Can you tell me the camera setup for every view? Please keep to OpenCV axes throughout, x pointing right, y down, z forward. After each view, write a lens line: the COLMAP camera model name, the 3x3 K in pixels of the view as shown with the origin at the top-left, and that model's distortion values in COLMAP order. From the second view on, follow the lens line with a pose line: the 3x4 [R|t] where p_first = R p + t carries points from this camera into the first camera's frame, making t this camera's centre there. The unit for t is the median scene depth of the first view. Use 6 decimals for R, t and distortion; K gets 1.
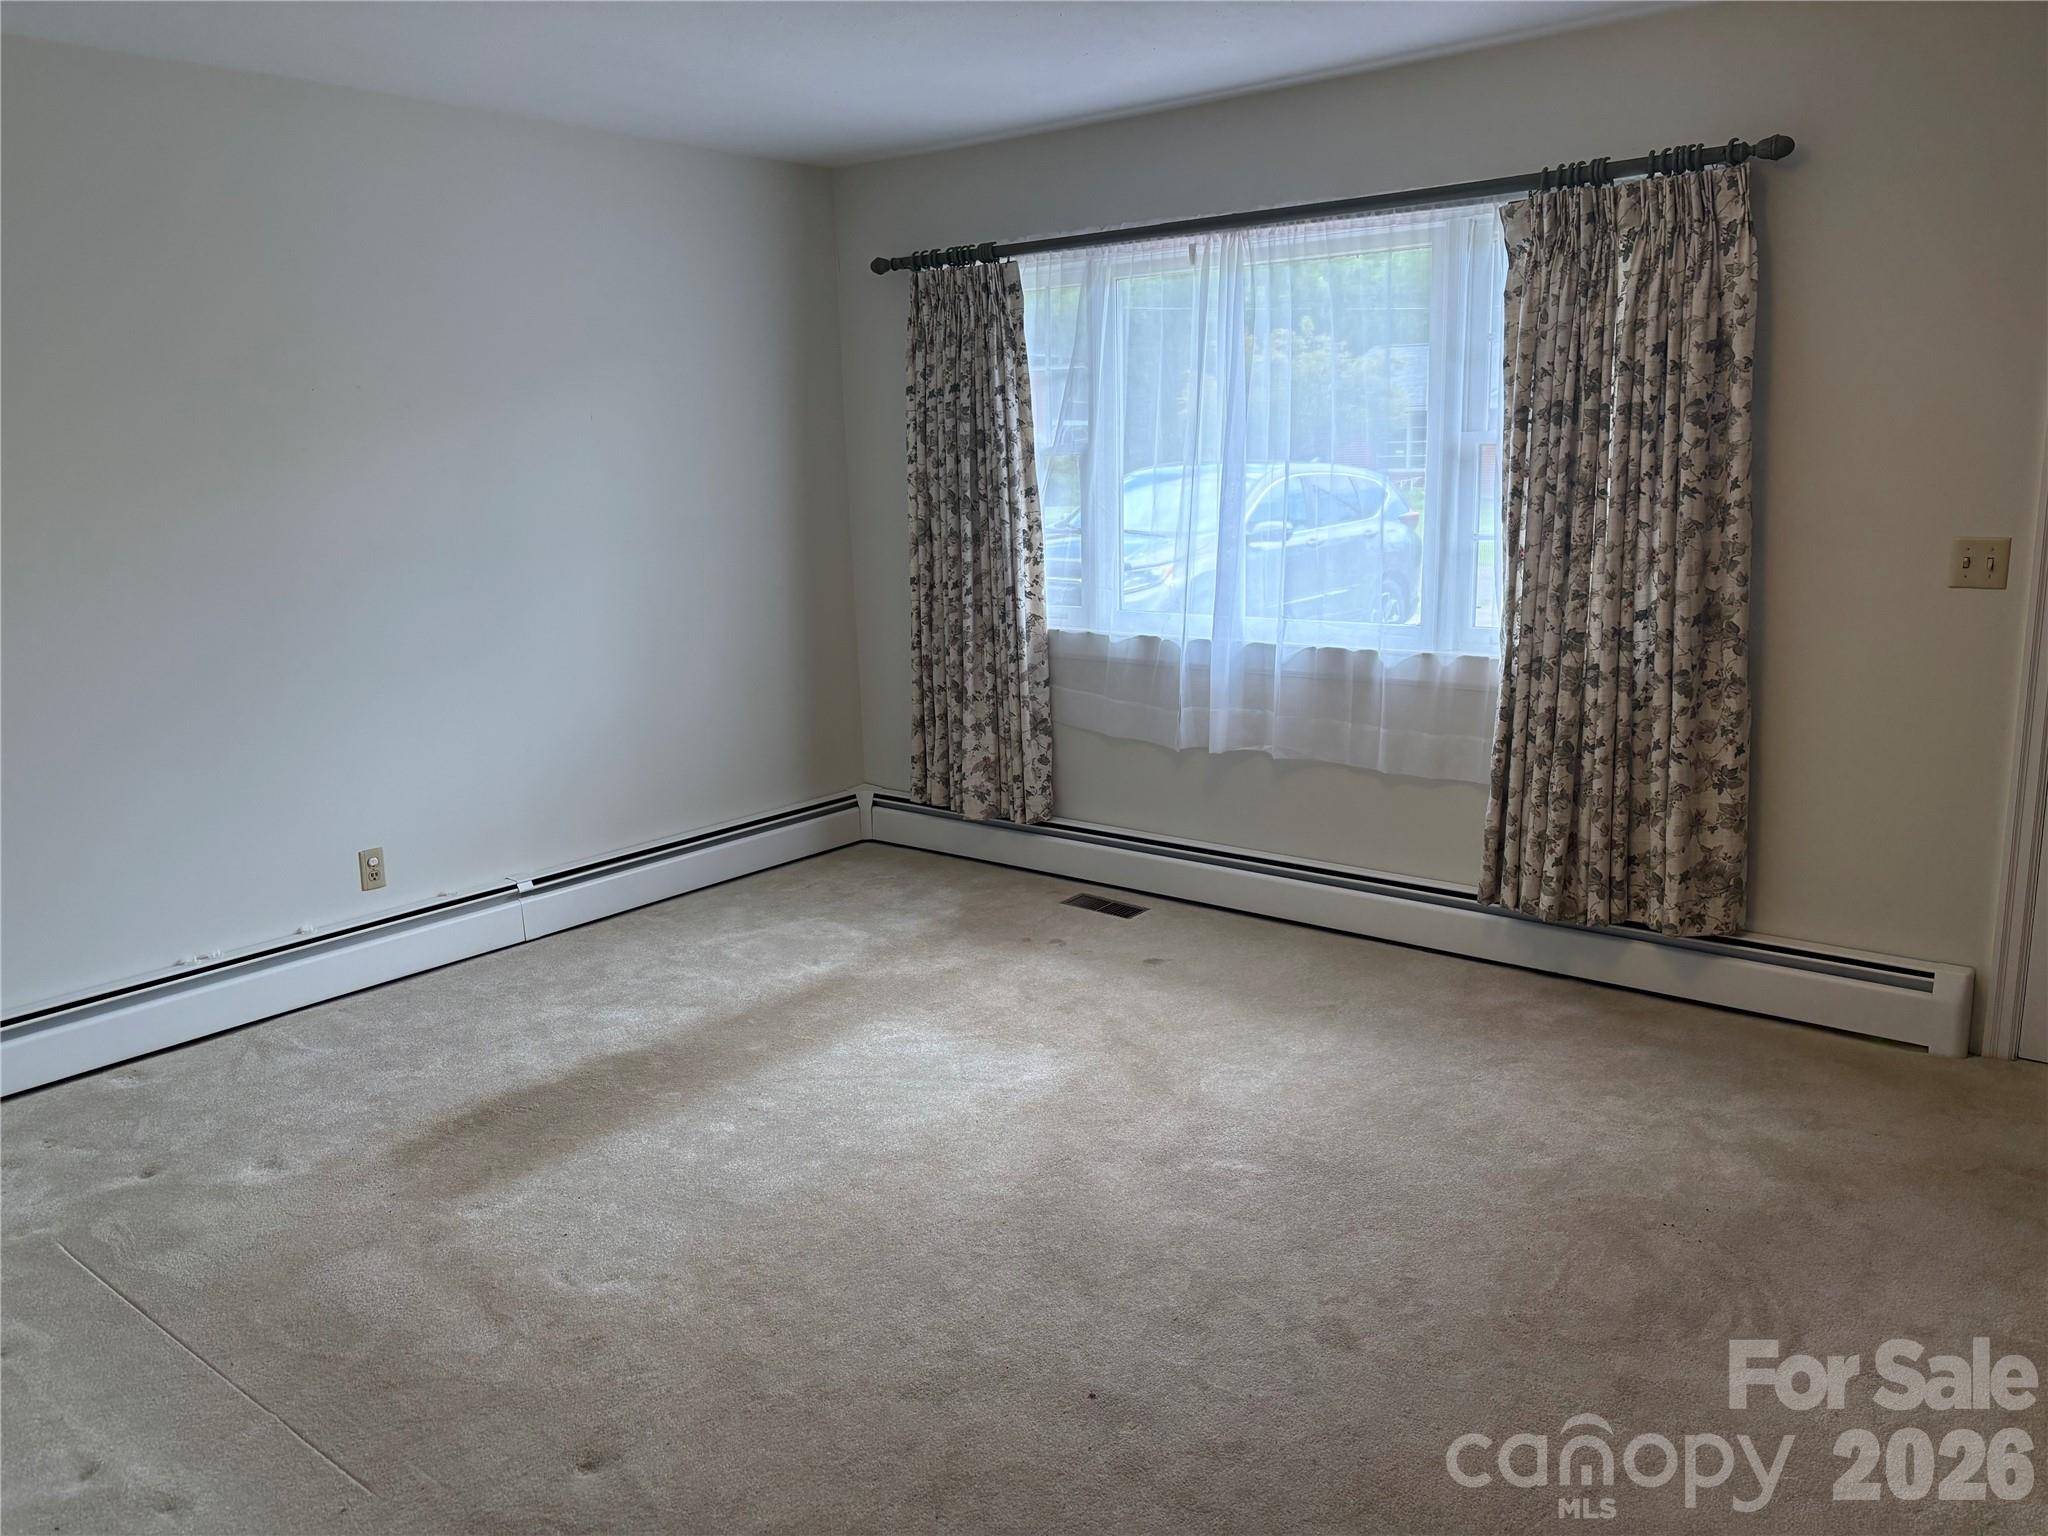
lens RADIAL K [[1544.1, 0, 1028.1], [0, 1544.1, 761.8], [0, 0, 1]] dist [0.070860, -0.015738]
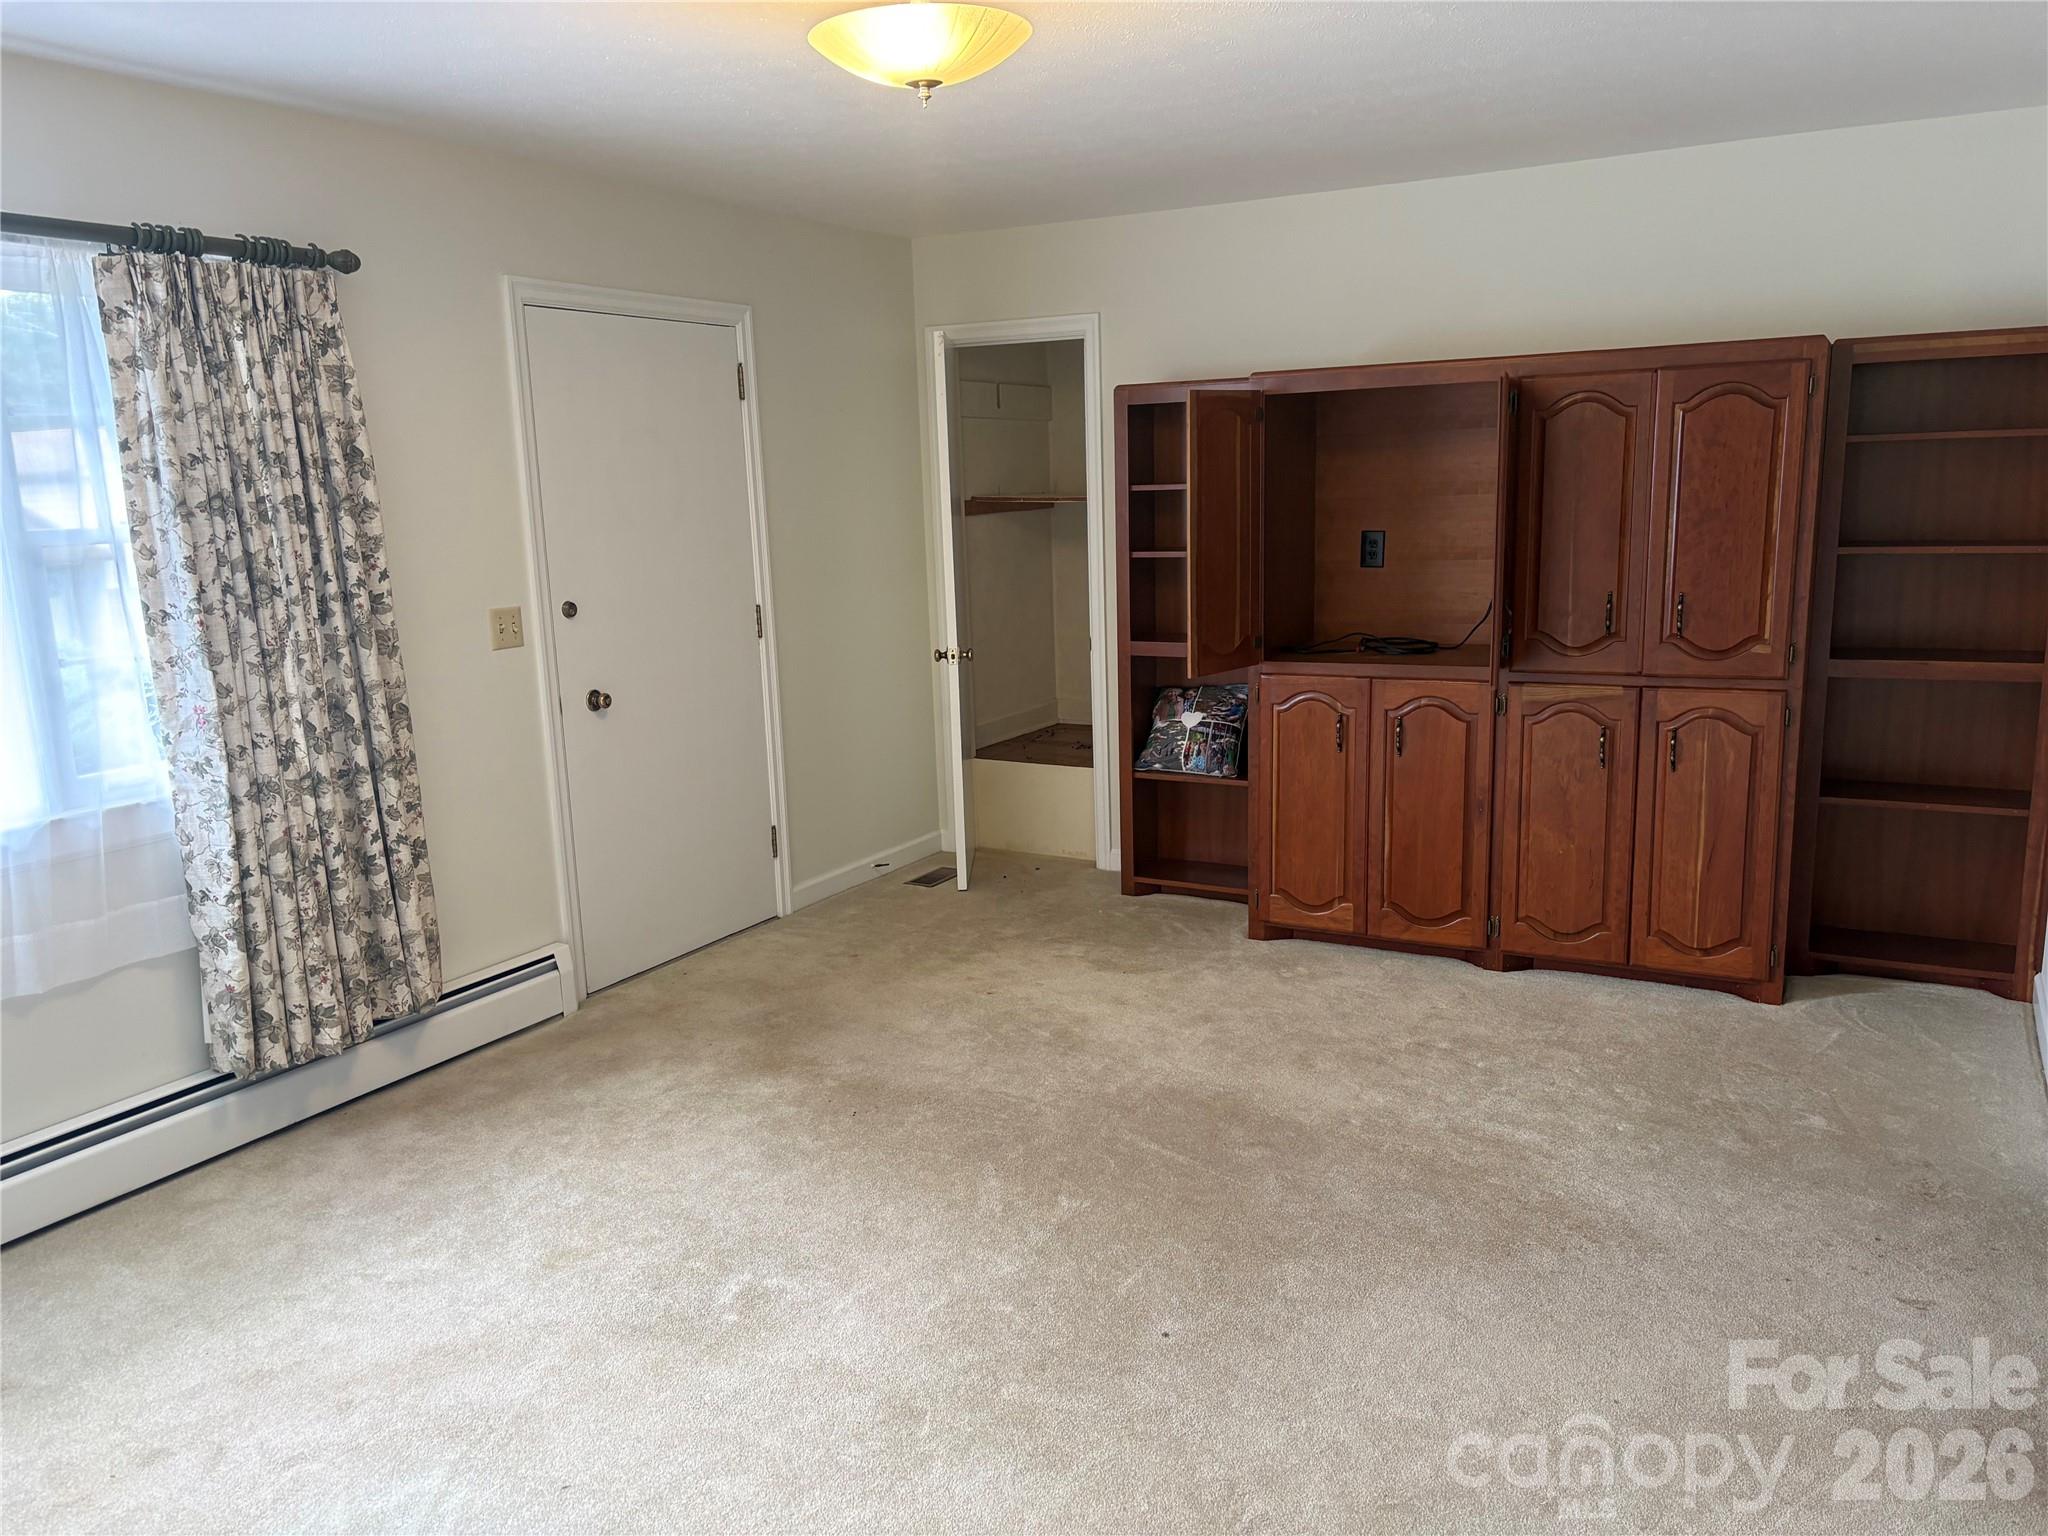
lens RADIAL K [[1544.1, 0, 1030.8], [0, 1544.1, 775.7], [0, 0, 1]] dist [0.070860, -0.015738]
pose [[-0.149224, -0.164555, 0.975015, -0.621385], [0.231116, 0.952938, 0.196201, -0.145813], [-0.961414, 0.254619, -0.104170, 0.686931]]
